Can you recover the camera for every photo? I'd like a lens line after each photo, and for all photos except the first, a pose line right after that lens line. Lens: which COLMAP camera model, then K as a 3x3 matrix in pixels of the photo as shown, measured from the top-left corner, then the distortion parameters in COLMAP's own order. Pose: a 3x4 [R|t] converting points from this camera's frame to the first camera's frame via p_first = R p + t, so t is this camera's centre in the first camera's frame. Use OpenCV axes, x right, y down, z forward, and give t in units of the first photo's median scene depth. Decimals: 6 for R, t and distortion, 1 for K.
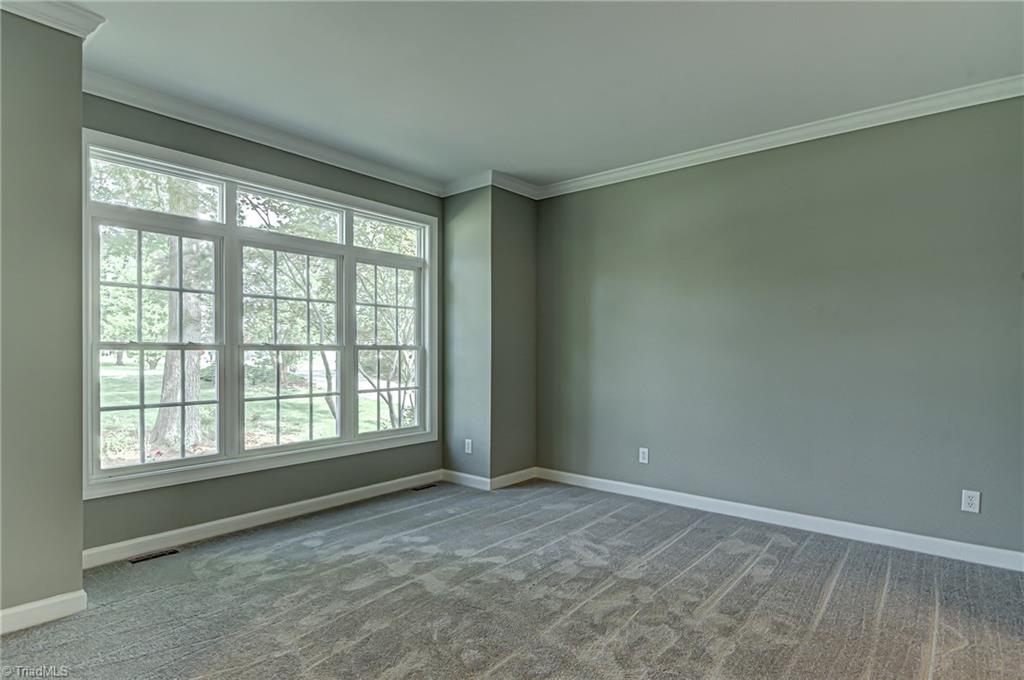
lens RADIAL K [[537.1, 0, 513.2], [0, 537.1, 344.3], [0, 0, 1]] dist [0.004034, -0.011913]
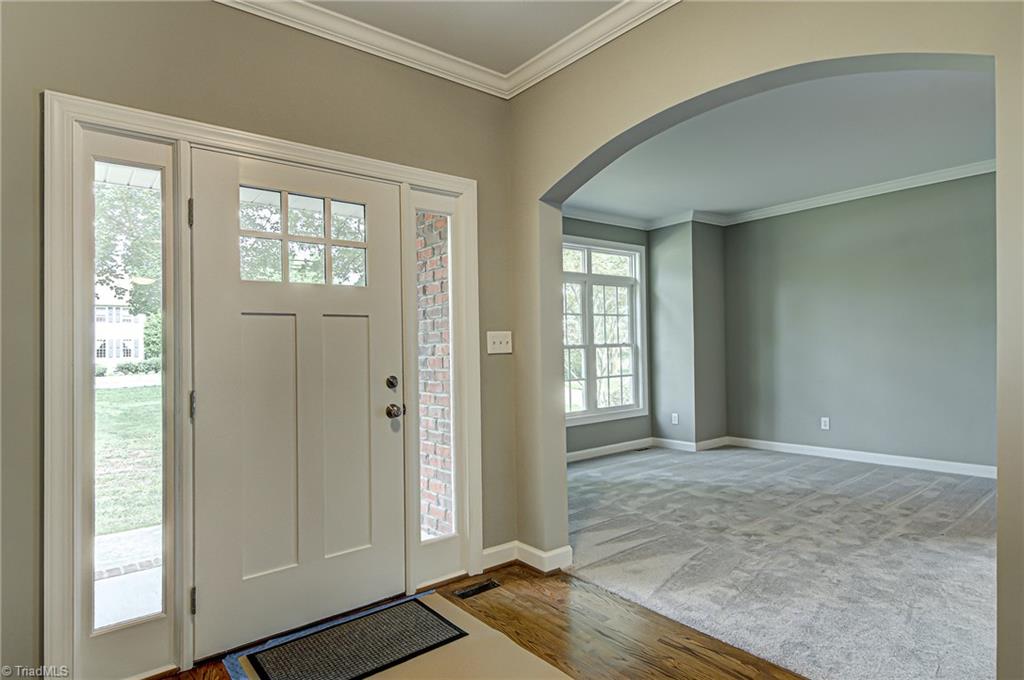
lens RADIAL K [[537.1, 0, 513.2], [0, 537.1, 344.3], [0, 0, 1]] dist [0.004034, -0.011913]
pose [[0.972701, -0.026172, -0.230581, -0.168018], [0.027663, 0.999612, 0.003234, -0.008500], [0.230407, -0.009524, 0.973048, -0.386473]]
